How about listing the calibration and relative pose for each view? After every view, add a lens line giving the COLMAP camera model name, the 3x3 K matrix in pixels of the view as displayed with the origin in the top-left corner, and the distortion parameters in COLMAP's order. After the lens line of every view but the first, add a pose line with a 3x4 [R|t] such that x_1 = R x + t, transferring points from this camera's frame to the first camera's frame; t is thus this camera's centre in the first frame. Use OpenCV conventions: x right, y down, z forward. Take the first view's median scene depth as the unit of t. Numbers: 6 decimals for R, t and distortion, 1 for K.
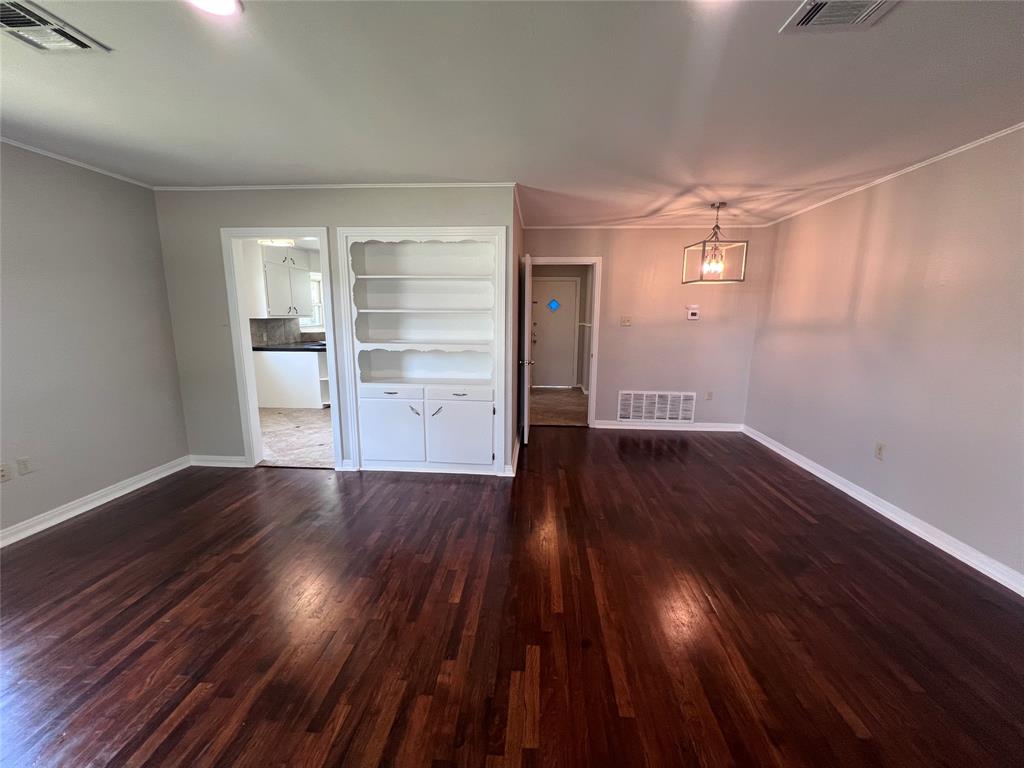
lens RADIAL K [[411.5, 0, 513.4], [0, 411.5, 385.6], [0, 0, 1]] dist [-0.002446, -0.000095]
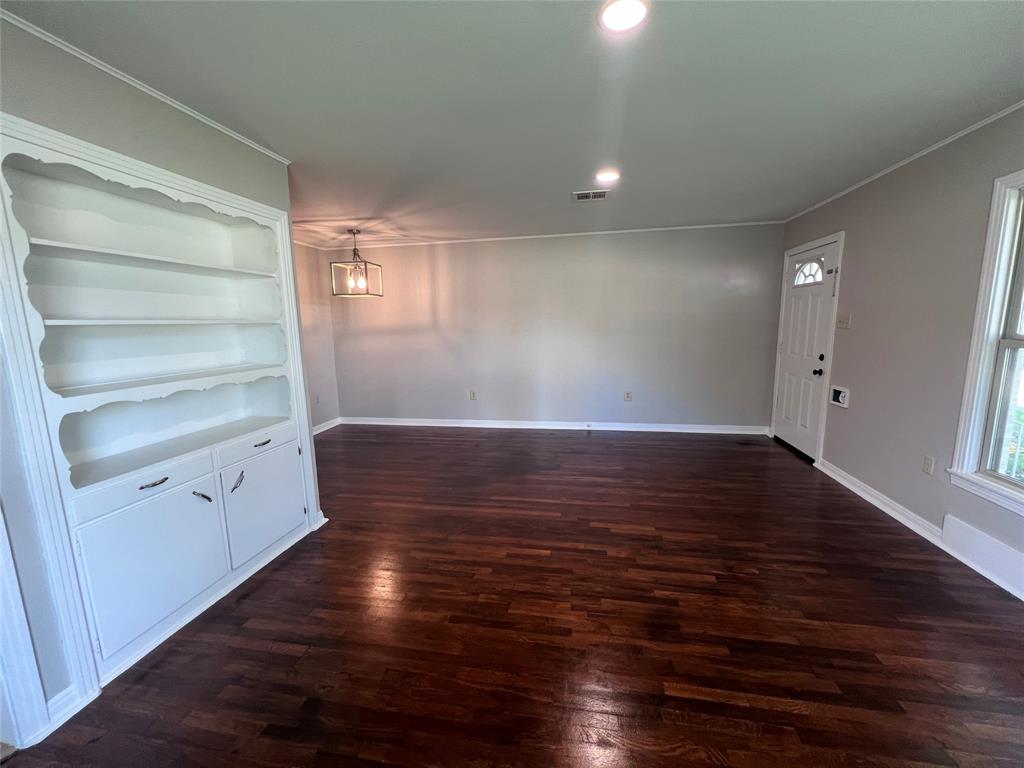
lens RADIAL K [[411.5, 0, 511.9], [0, 411.5, 386.2], [0, 0, 1]] dist [-0.006429, 0.002610]
pose [[0.116997, -0.163964, 0.979504, -0.846202], [0.193855, 0.971076, 0.139398, -0.098232], [-0.974029, 0.173573, 0.145398, 0.561135]]
